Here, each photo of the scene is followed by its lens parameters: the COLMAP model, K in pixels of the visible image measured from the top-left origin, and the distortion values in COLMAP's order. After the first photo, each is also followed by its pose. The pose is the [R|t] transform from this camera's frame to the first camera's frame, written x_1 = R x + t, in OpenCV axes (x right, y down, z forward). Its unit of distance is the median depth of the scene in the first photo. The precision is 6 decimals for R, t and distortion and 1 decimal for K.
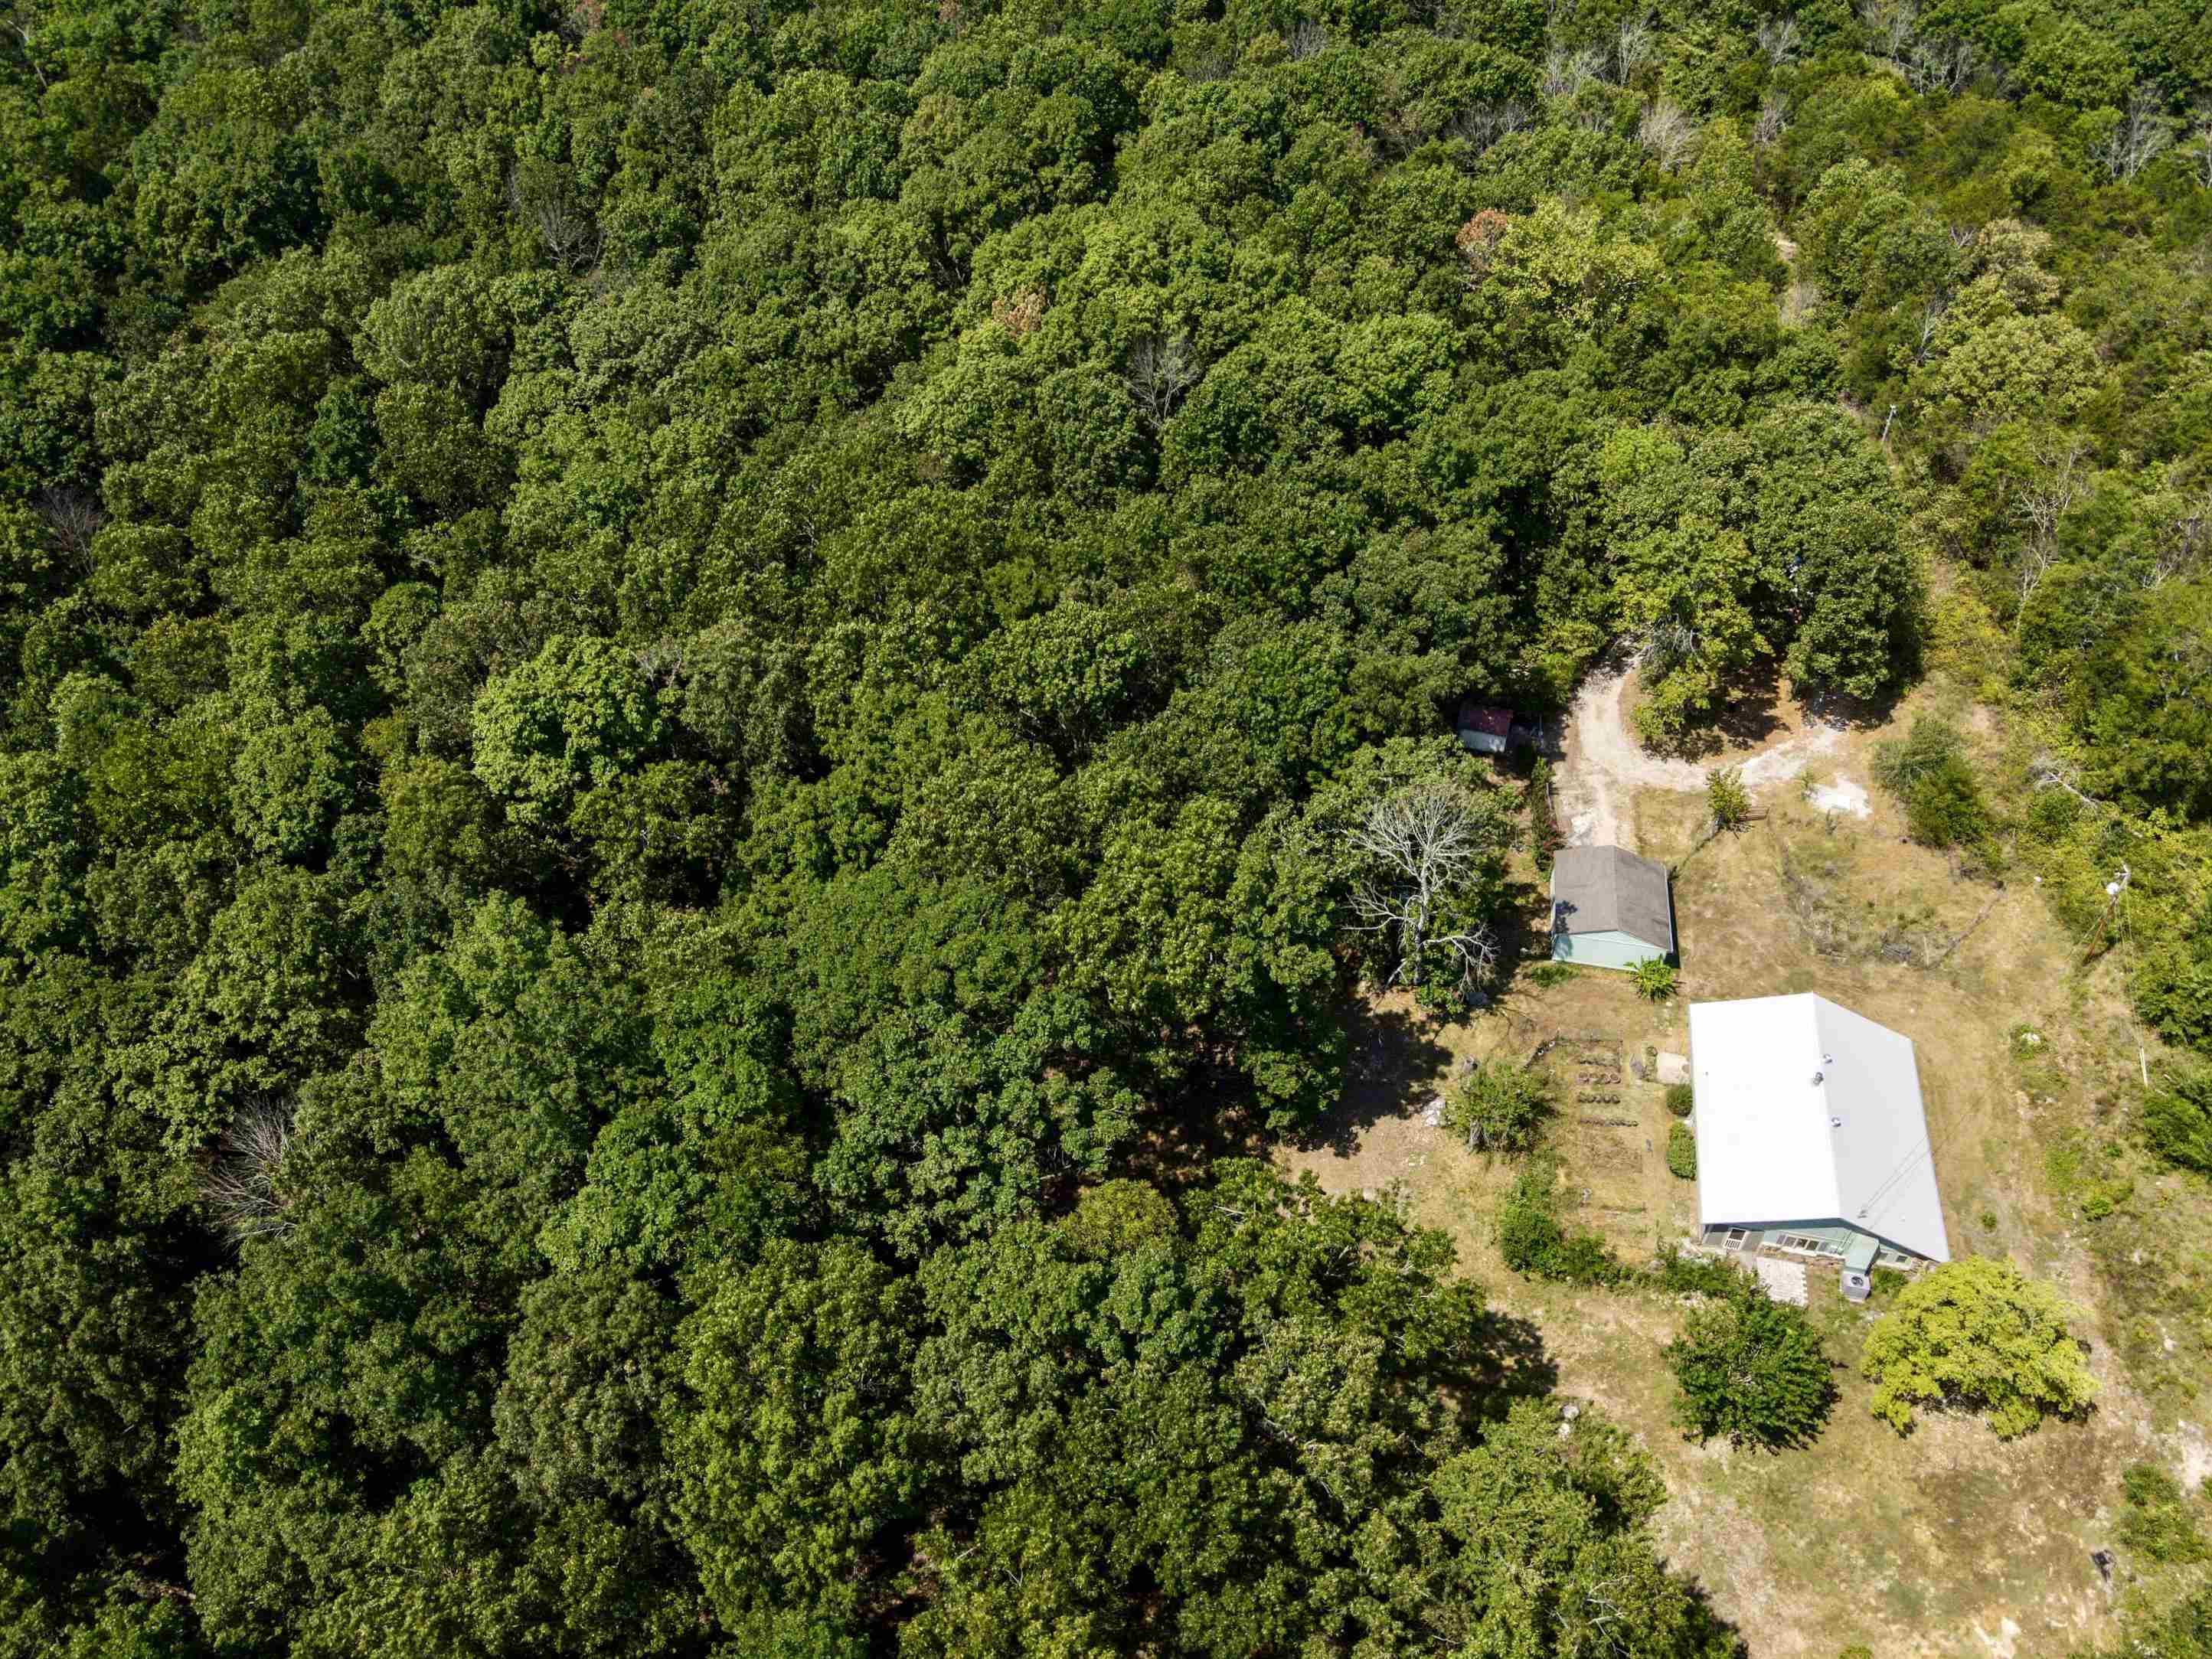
lens RADIAL K [[1643.0, 0, 1114.8], [0, 1643.0, 825.0], [0, 0, 1]] dist [0.026760, 0.003580]
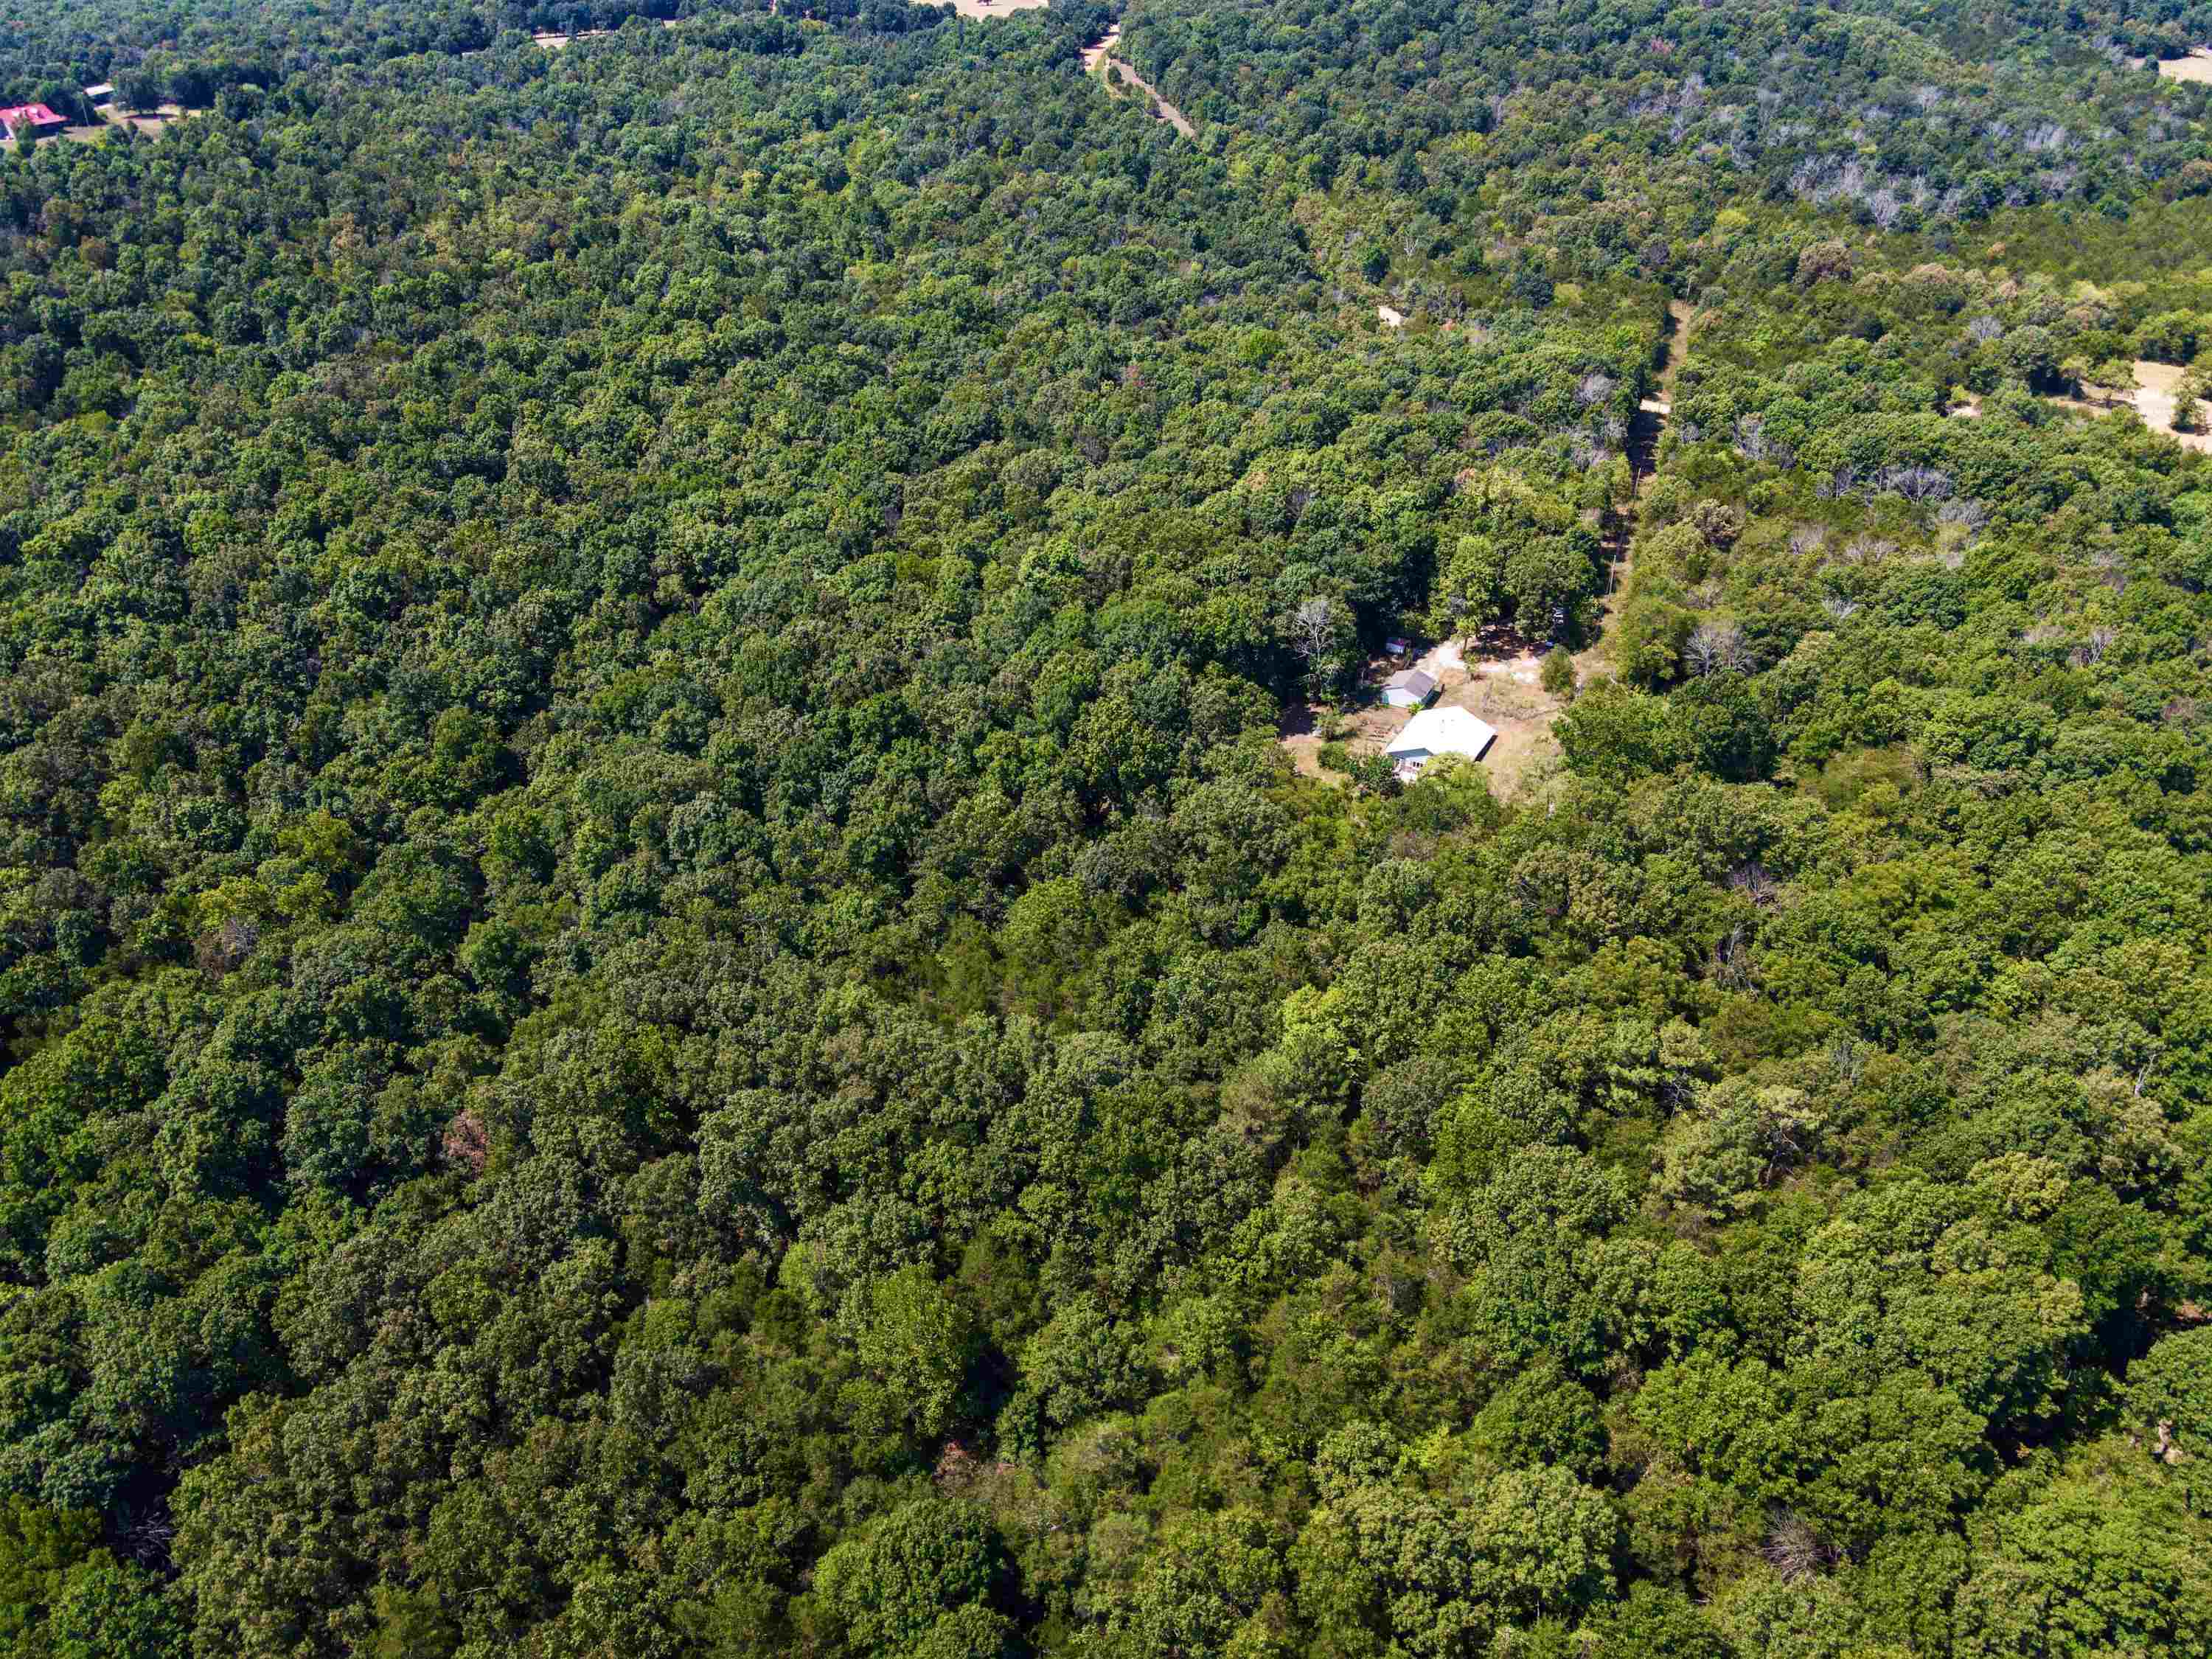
lens RADIAL K [[1632.4, 0, 1106.0], [0, 1632.4, 829.5], [0, 0, 1]] dist [0.007380, 0.014200]
pose [[0.942439, 0.164021, -0.291386, 0.527067], [-0.229724, 0.950815, -0.207793, 0.746111], [0.242972, 0.262771, 0.933765, -1.199845]]
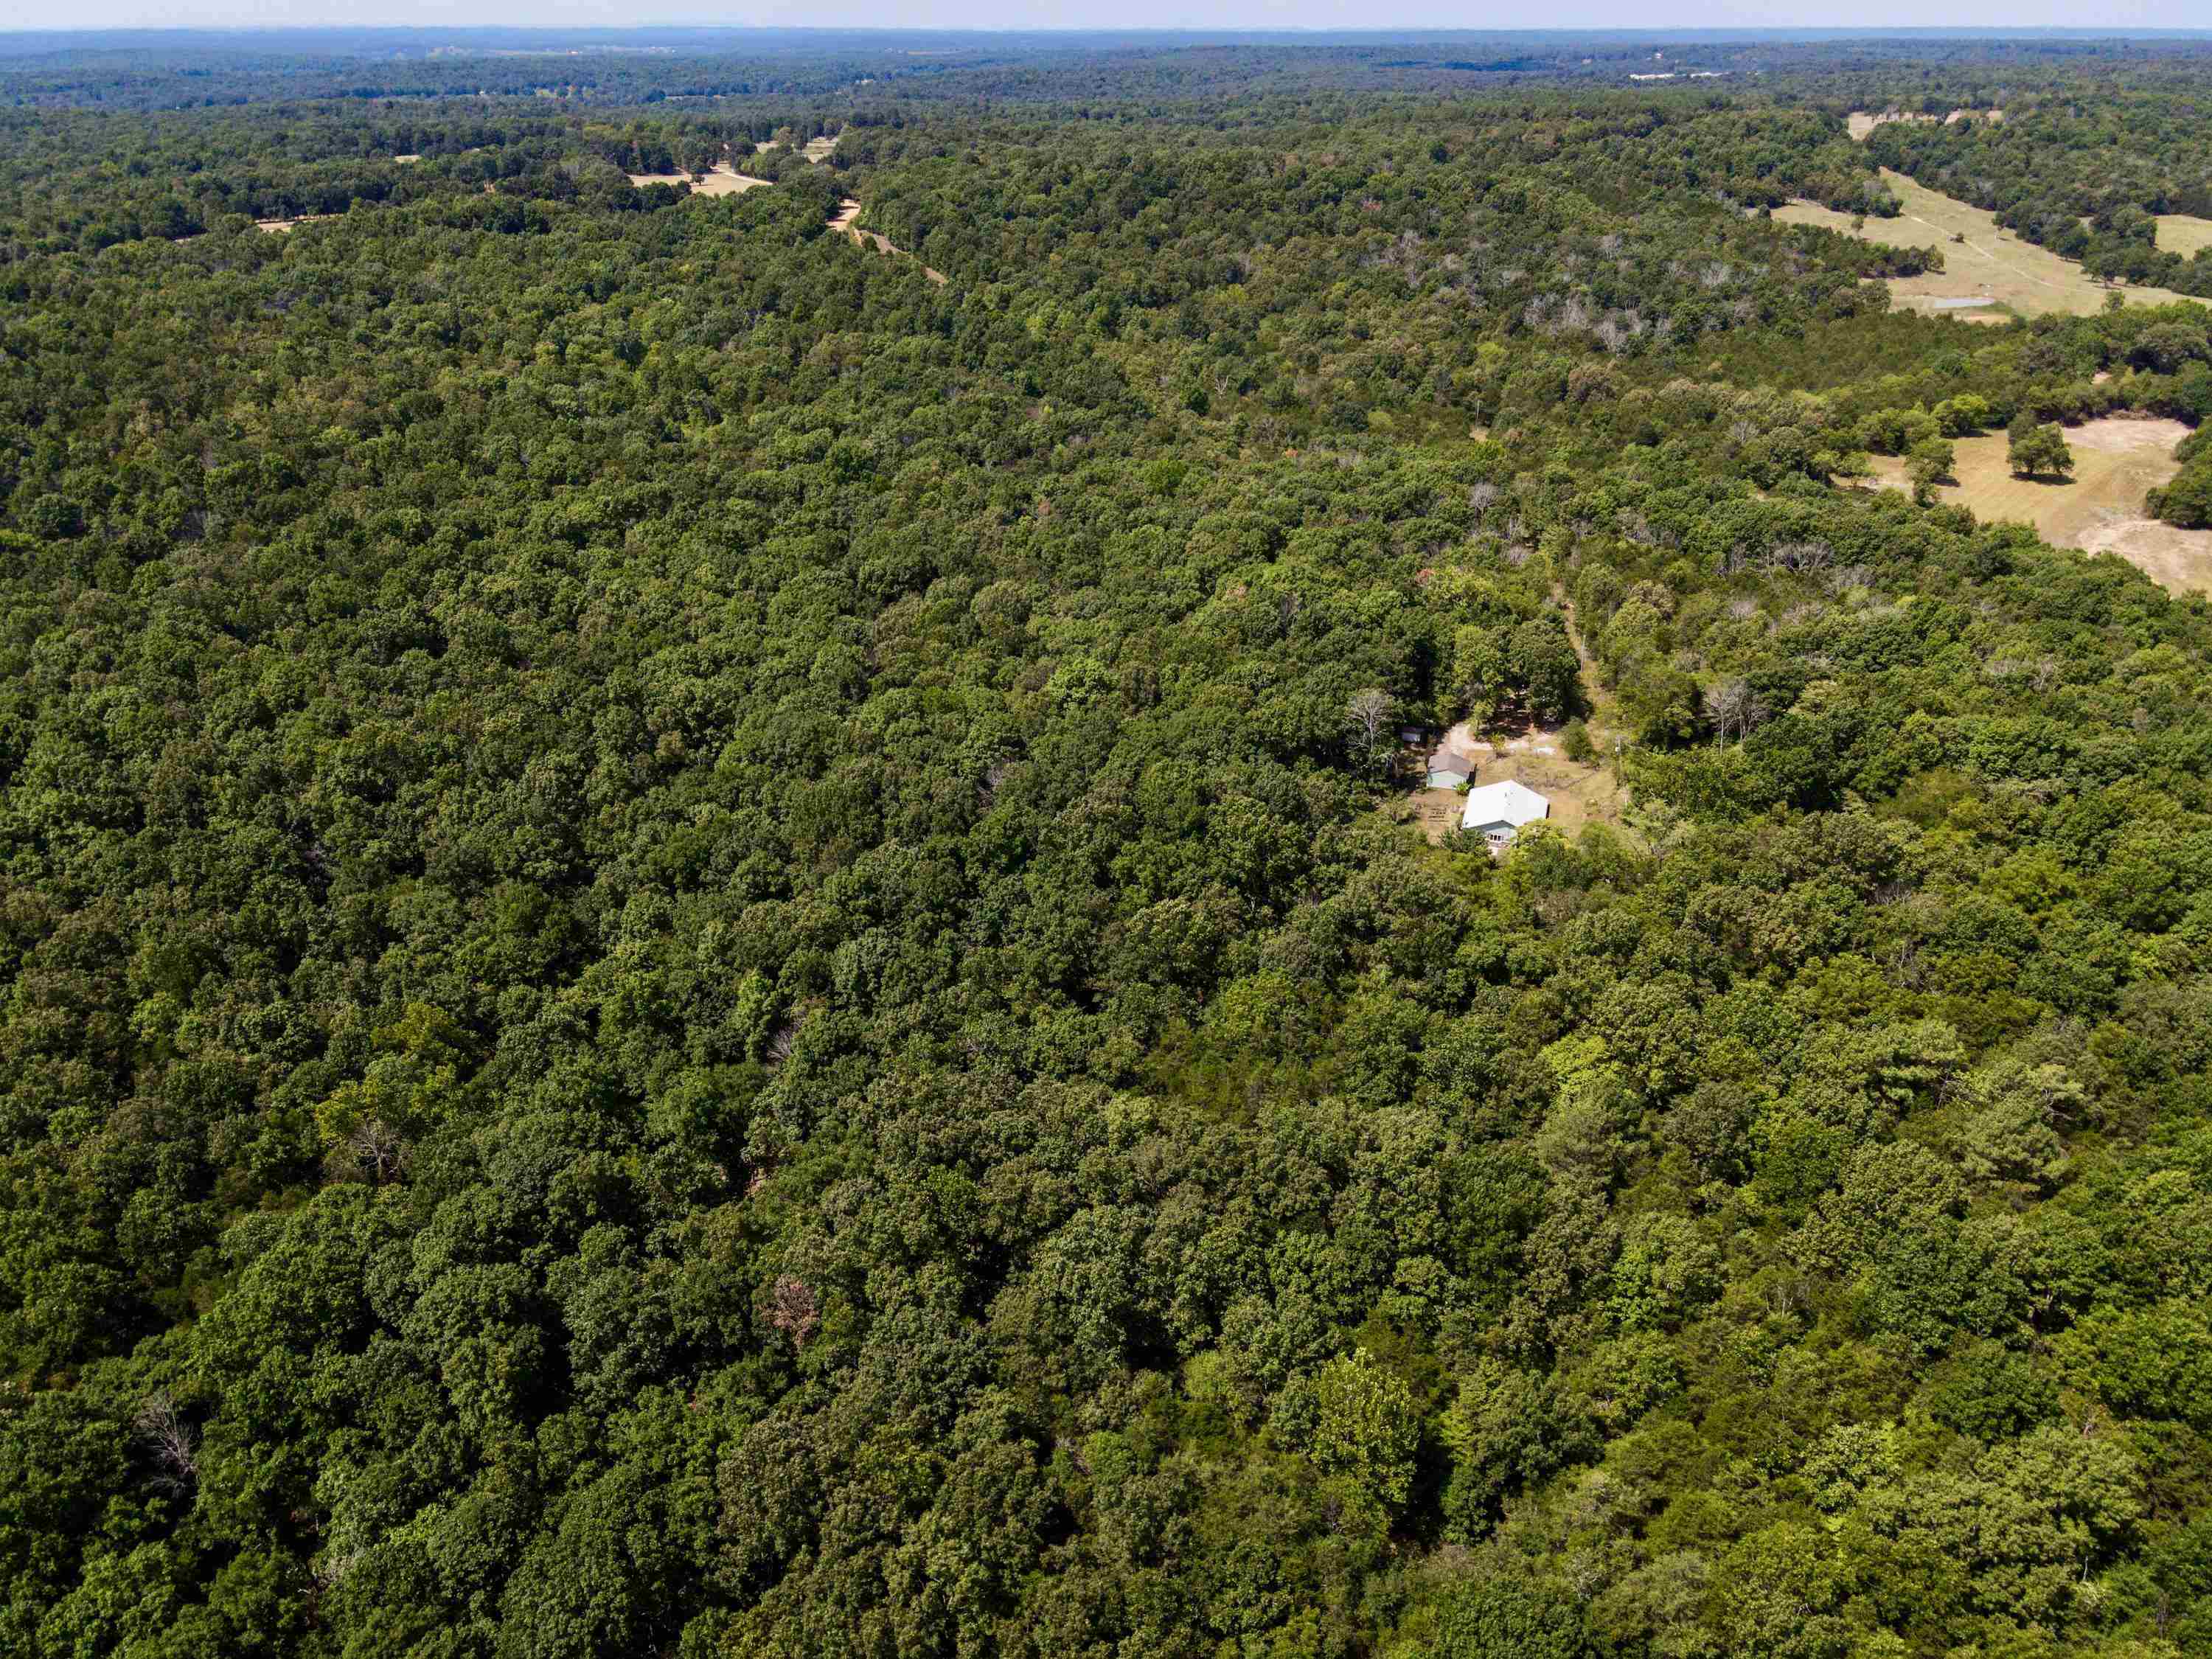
lens RADIAL K [[1632.4, 0, 1106.0], [0, 1632.4, 829.5], [0, 0, 1]] dist [0.007380, 0.014200]
pose [[0.993260, 0.039181, -0.109089, 0.032243], [-0.073133, 0.942001, -0.327545, 0.878897], [0.089928, 0.333315, 0.938517, -1.273633]]
